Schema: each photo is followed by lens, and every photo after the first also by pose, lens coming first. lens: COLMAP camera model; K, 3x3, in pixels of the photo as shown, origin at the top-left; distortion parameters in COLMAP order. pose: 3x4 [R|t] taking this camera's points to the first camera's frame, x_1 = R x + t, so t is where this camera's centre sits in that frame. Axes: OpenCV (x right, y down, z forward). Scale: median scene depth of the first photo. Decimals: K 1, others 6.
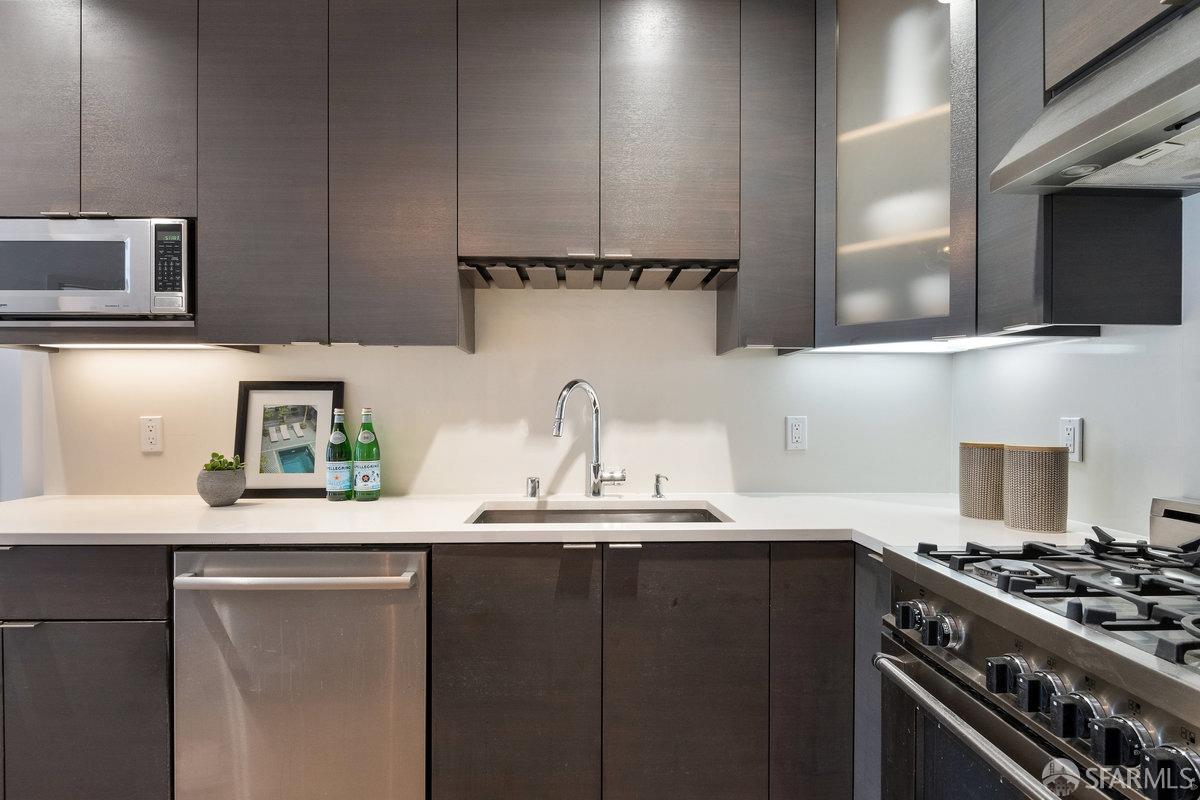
lens RADIAL K [[614.4, 0, 597.9], [0, 614.4, 407.0], [0, 0, 1]] dist [0.000247, -0.008573]
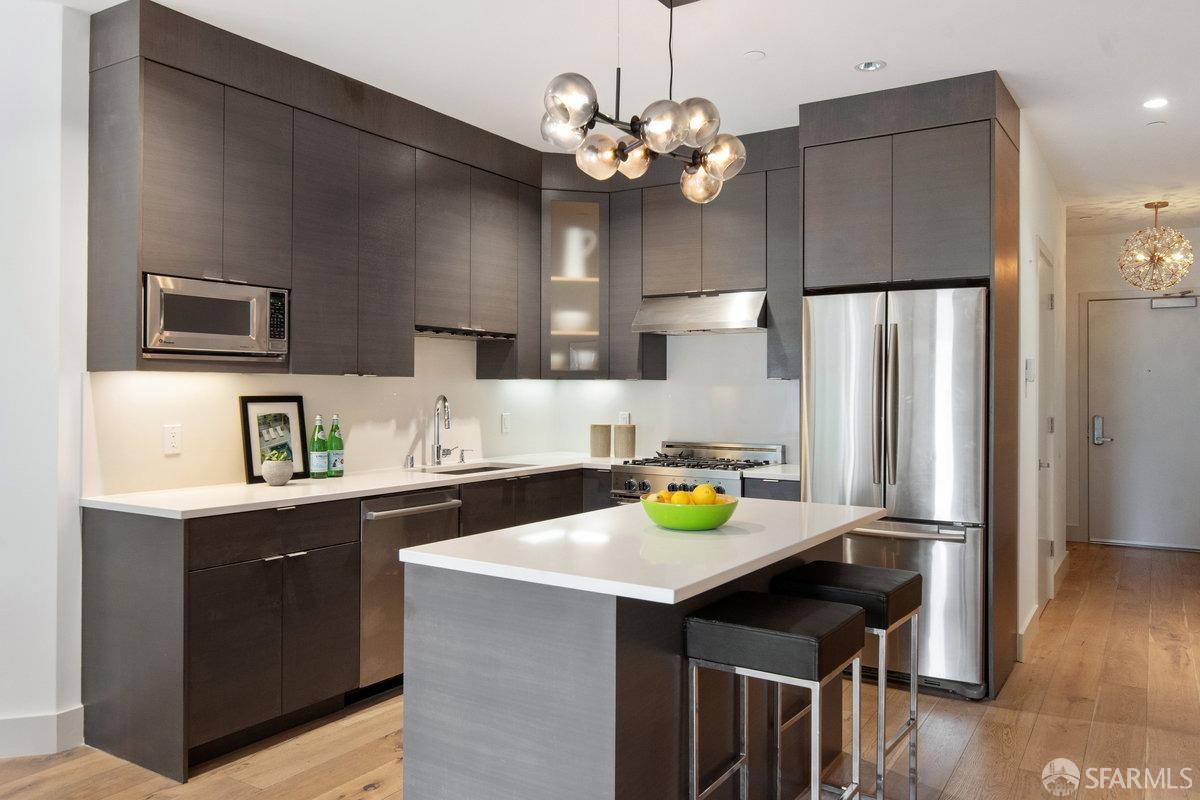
lens RADIAL K [[881.5, 0, 599.2], [0, 881.5, 383.4], [0, 0, 1]] dist [-0.003476, -0.000516]
pose [[0.559994, 0.007856, 0.828459, -1.802941], [-0.003136, 0.999968, -0.007363, -0.060604], [-0.828490, 0.001525, 0.560001, -0.732327]]
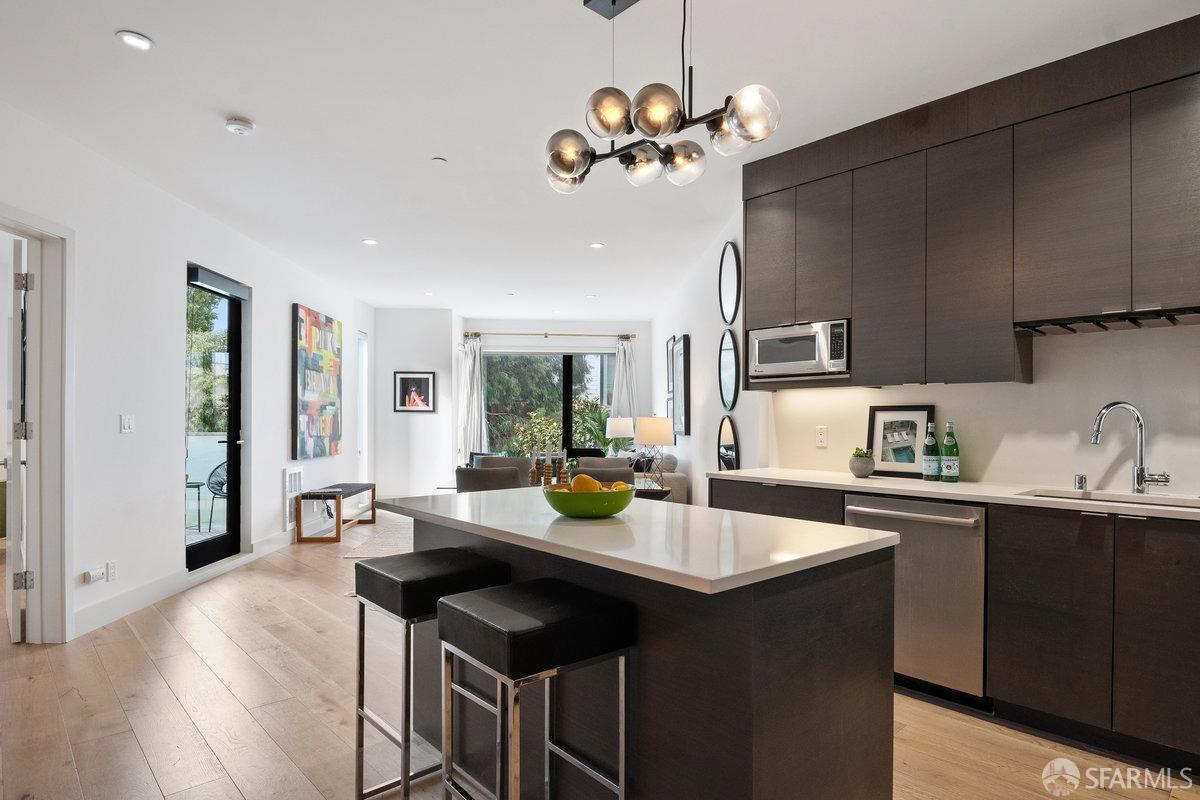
lens RADIAL K [[653.4, 0, 598.7], [0, 653.4, 423.4], [0, 0, 1]] dist [-0.002768, -0.001812]
pose [[0.647769, 0.006955, -0.761805, 0.307223], [-0.004965, 0.999976, 0.004907, 0.000416], [0.761821, 0.000604, 0.647788, -0.748255]]
